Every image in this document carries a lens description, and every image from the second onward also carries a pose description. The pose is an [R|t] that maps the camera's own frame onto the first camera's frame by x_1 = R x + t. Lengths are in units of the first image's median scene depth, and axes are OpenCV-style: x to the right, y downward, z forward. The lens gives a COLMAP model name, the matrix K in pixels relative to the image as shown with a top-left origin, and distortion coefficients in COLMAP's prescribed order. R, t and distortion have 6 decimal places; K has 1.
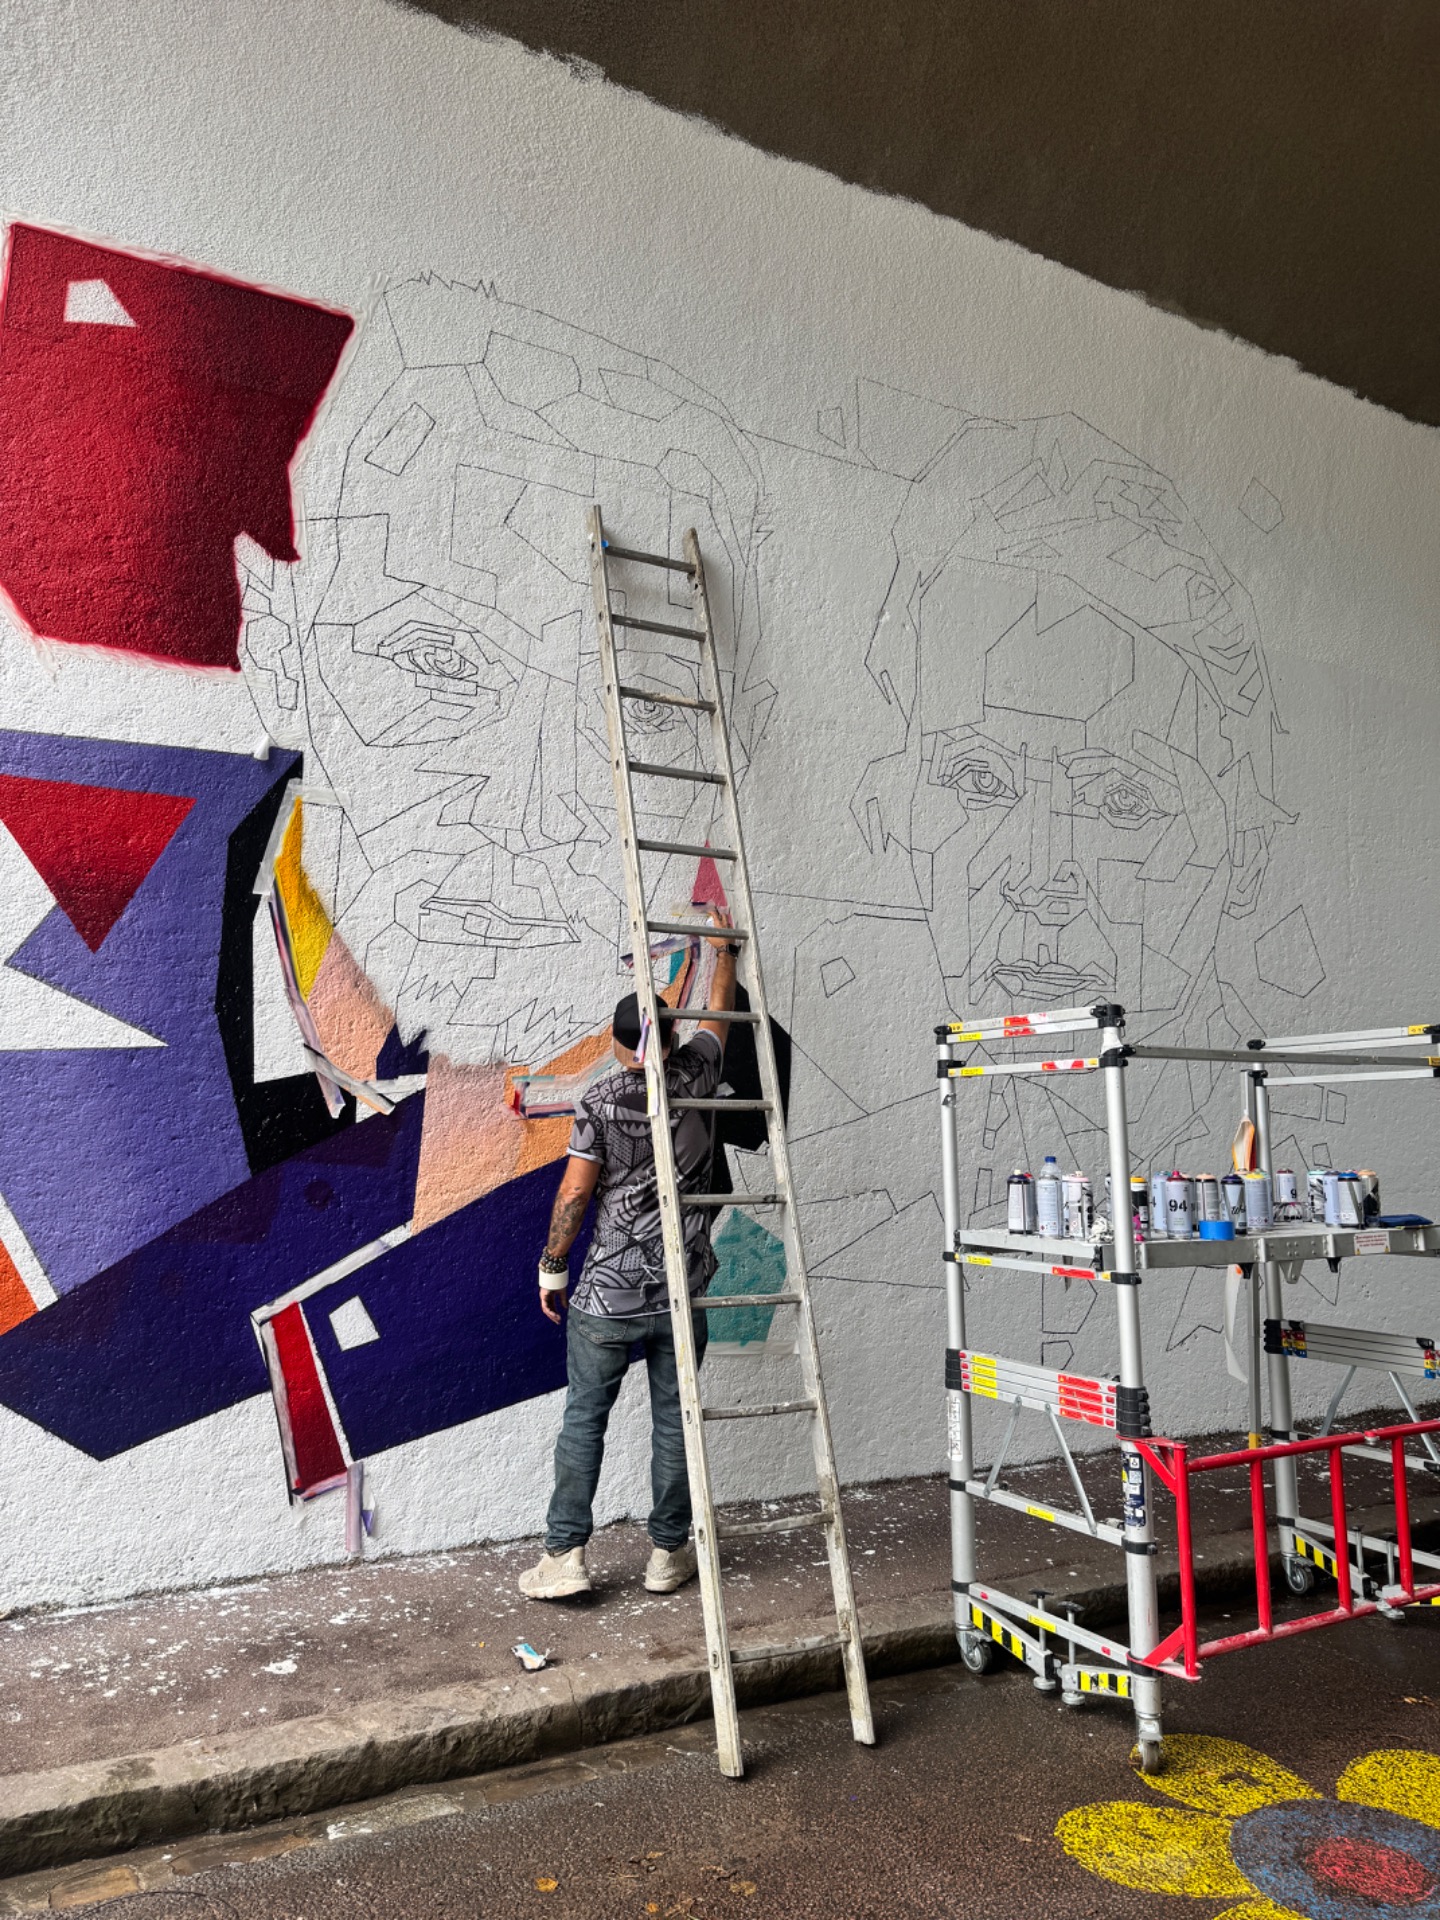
lens RADIAL K [[1299.8, 0, 720.0], [0, 1299.8, 960.0], [0, 0, 1]] dist [0.172411, -0.317926]
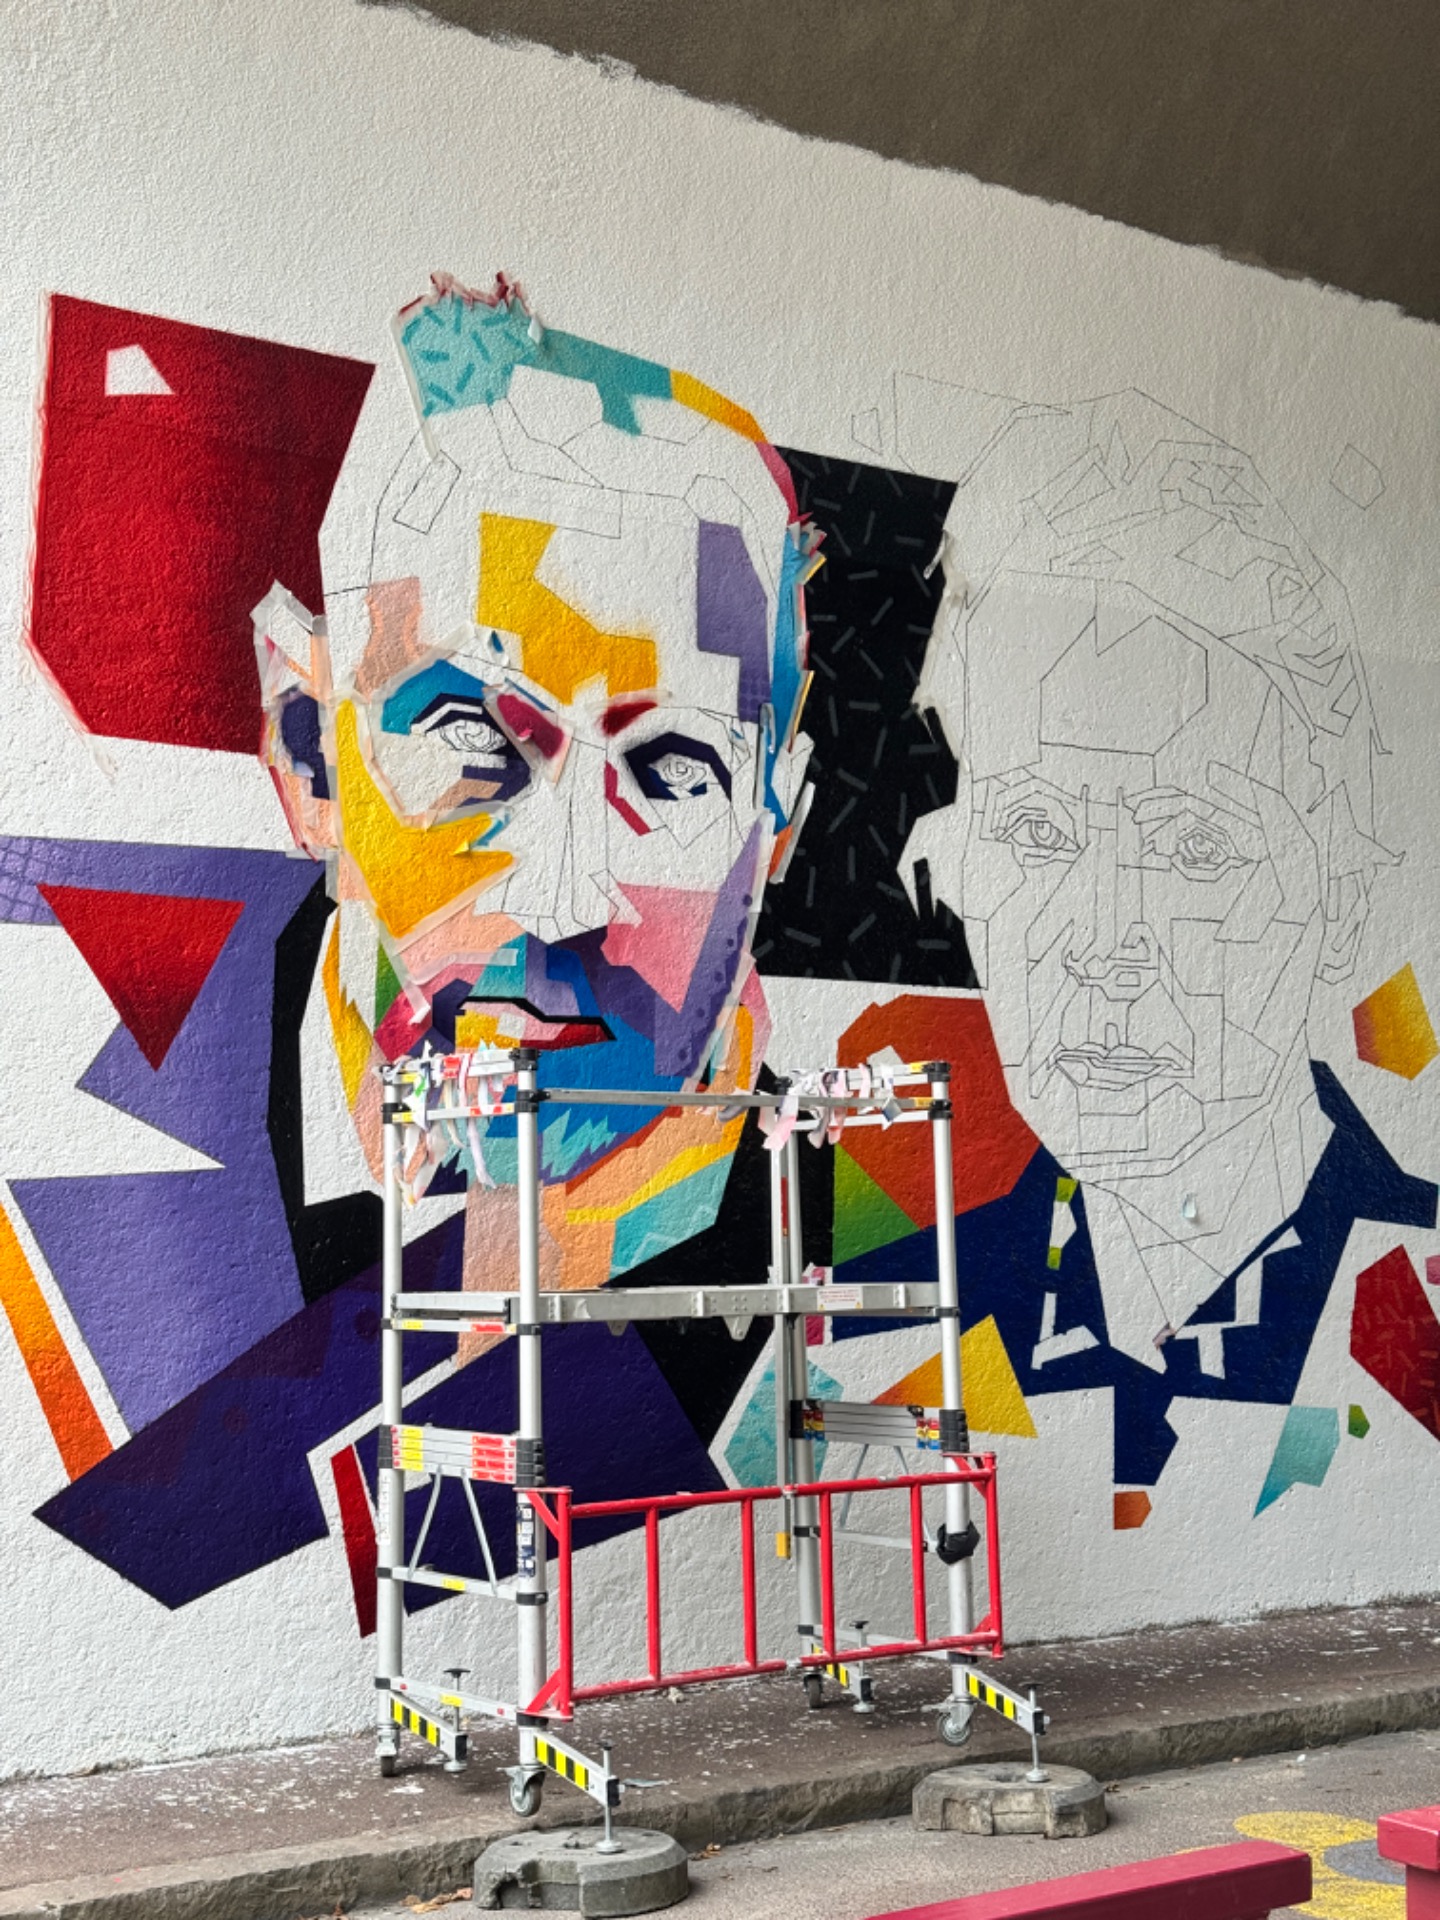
lens RADIAL K [[2583.4, 0, 722.0], [0, 2583.4, 953.1], [0, 0, 1]] dist [0.175097, -0.288329]
pose [[0.991866, -0.010521, 0.126848, -0.275056], [0.010925, 0.999937, -0.002484, -0.072615], [-0.126814, 0.003850, 0.991919, -0.803085]]
